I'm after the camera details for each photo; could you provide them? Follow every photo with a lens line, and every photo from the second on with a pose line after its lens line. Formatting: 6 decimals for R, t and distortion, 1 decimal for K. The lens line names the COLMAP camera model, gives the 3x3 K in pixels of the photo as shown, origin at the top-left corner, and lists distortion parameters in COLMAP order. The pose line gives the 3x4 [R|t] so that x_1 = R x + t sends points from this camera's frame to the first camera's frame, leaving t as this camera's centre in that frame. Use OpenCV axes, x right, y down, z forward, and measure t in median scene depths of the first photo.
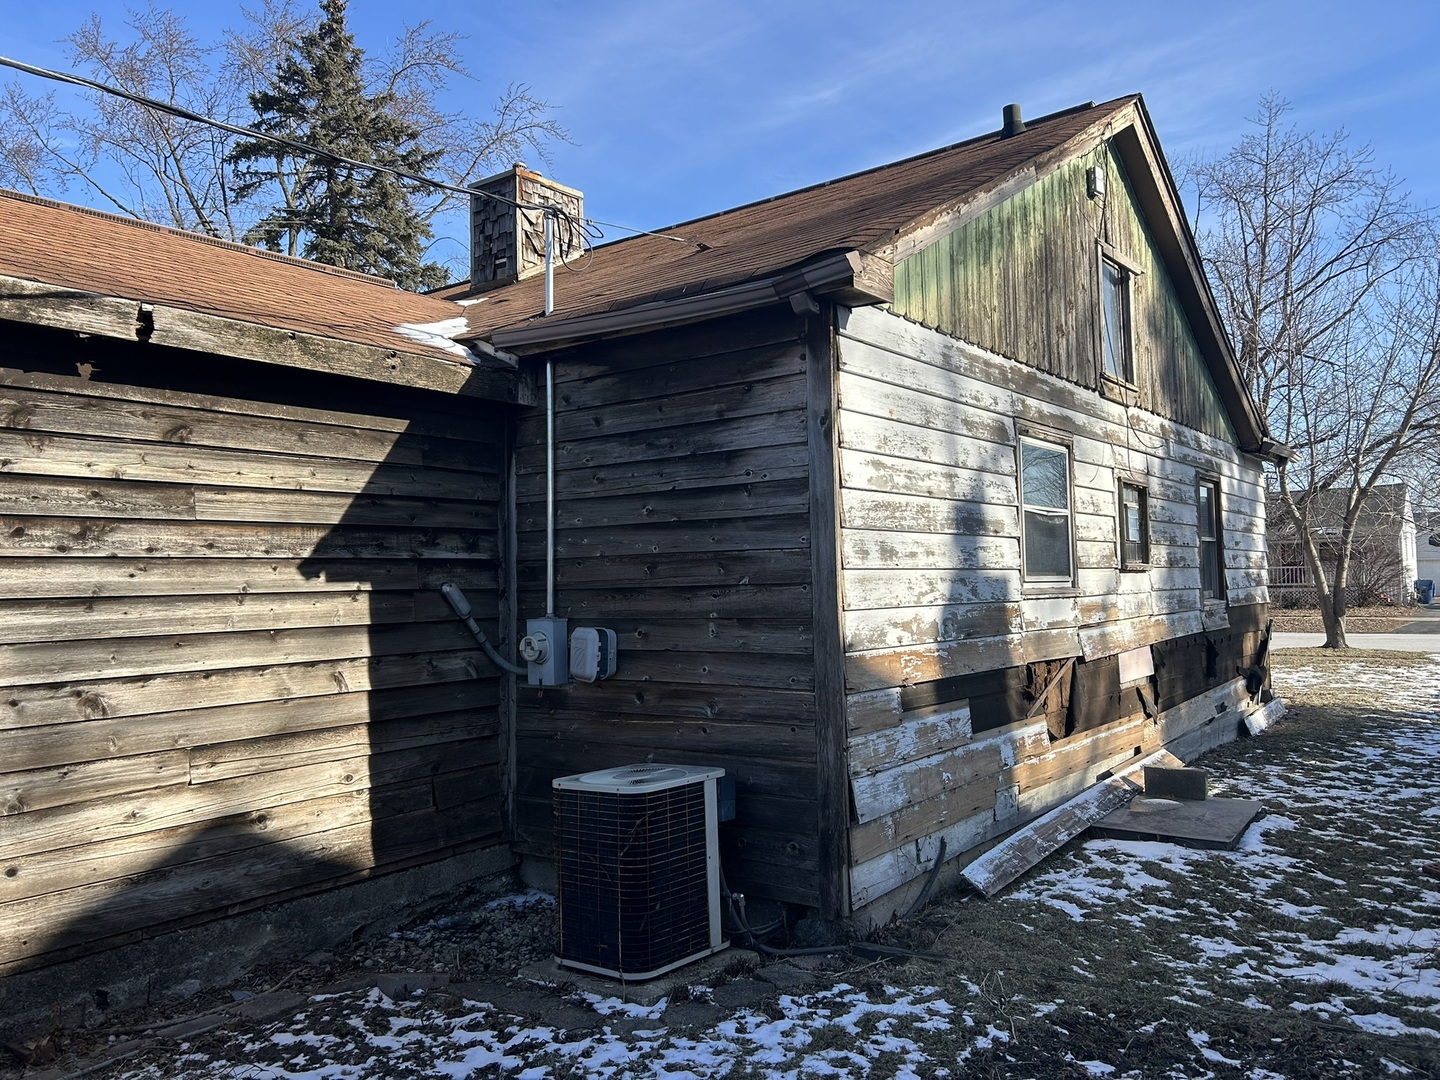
lens RADIAL K [[1081.7, 0, 729.9], [0, 1081.7, 537.8], [0, 0, 1]] dist [0.054143, -0.048456]
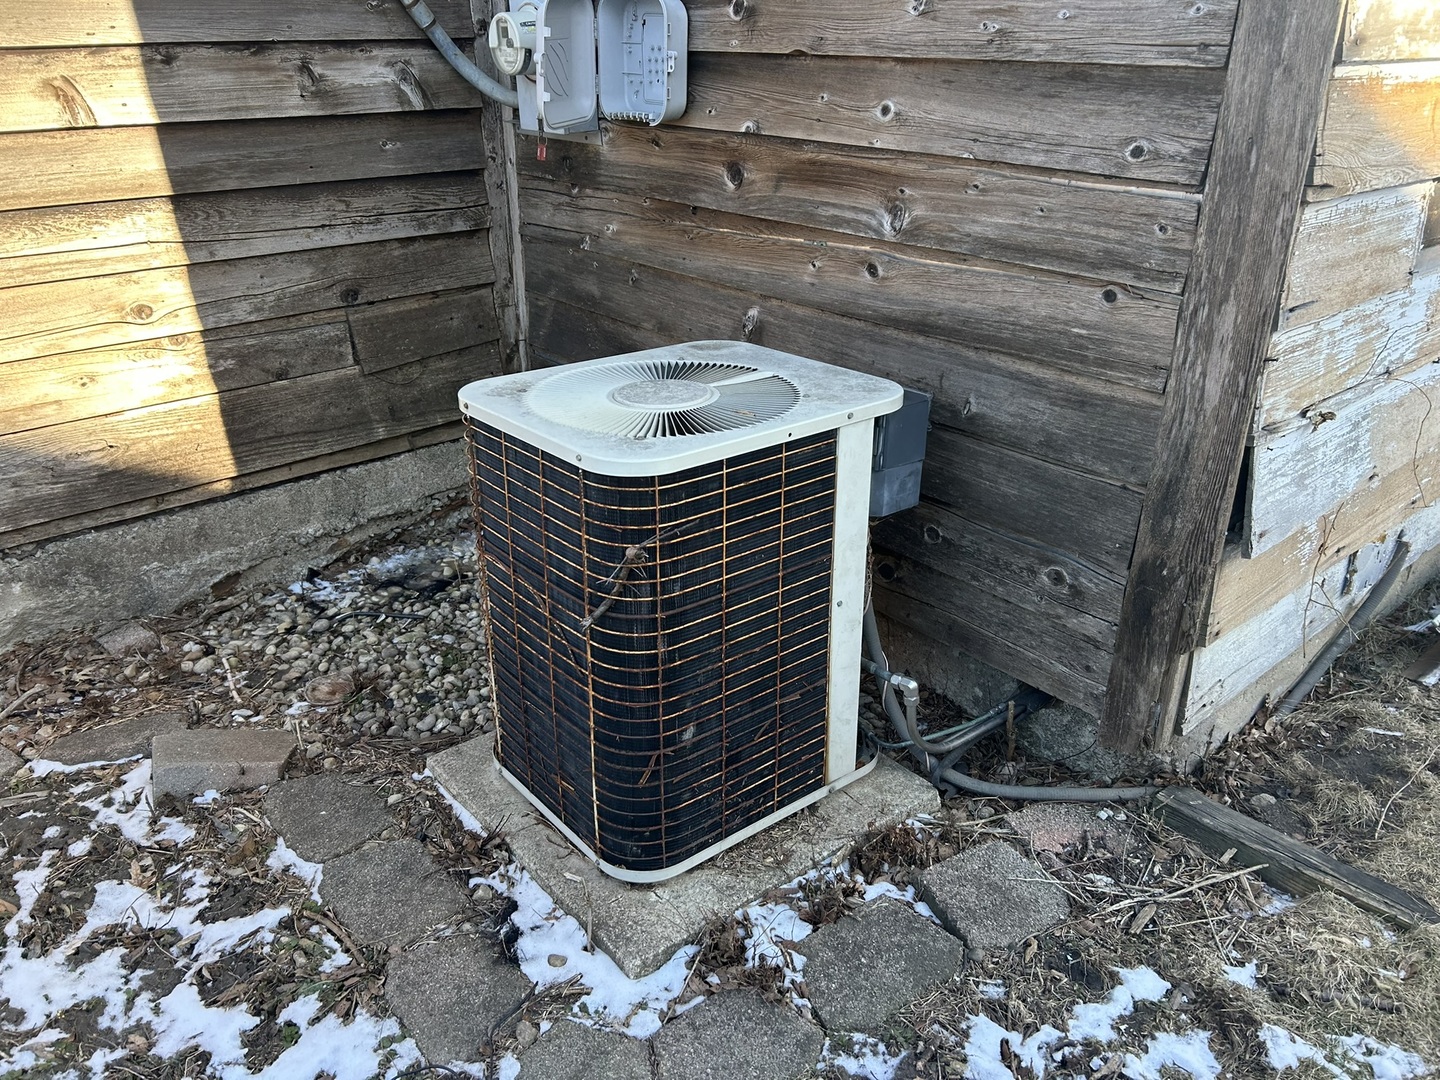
lens RADIAL K [[1081.7, 0, 713.6], [0, 1081.7, 544.7], [0, 0, 1]] dist [0.054143, -0.048456]
pose [[0.973902, 0.117055, -0.194456, 0.010602], [-0.009534, 0.877094, 0.480225, 0.076250], [0.226769, -0.465838, 0.855319, 0.616431]]
